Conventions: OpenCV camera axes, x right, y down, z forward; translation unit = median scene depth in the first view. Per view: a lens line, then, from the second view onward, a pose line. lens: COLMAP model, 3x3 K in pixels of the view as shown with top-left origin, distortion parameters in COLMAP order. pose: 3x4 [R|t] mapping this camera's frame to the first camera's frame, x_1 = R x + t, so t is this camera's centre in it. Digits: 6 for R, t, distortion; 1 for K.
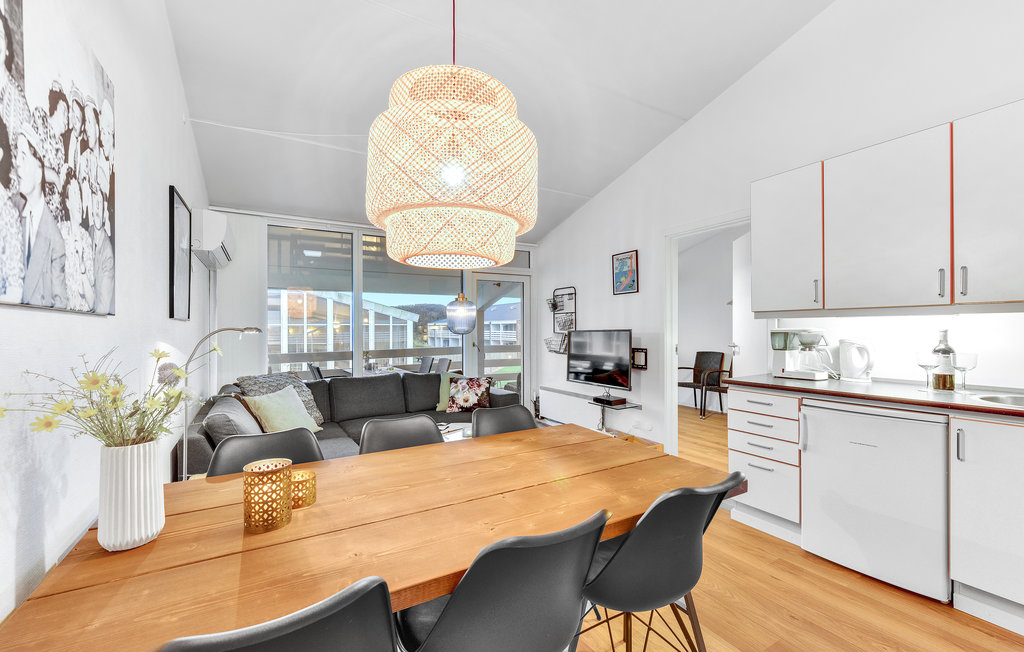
lens RADIAL K [[420.6, 0, 518.9], [0, 420.6, 326.3], [0, 0, 1]] dist [0.016663, 0.000948]
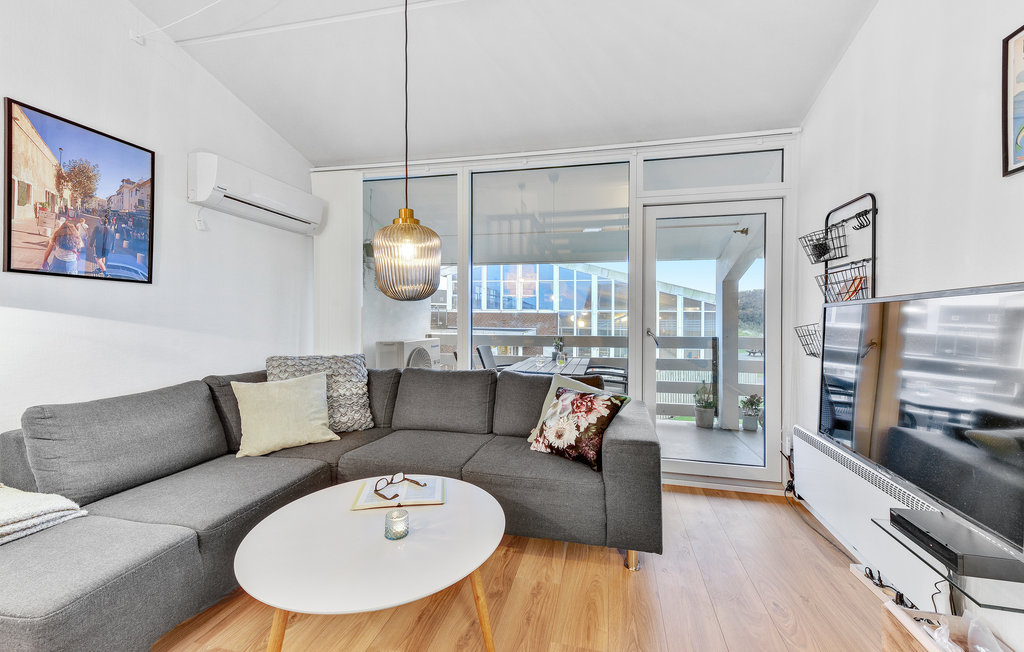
lens RADIAL K [[420.6, 0, 512.1], [0, 420.6, 311.3], [0, 0, 1]] dist [0.016663, 0.000948]
pose [[0.715898, 0.005060, -0.698187, 0.255157], [-0.010782, 0.999935, -0.003809, 0.030585], [0.698122, 0.010255, 0.715905, 0.738667]]
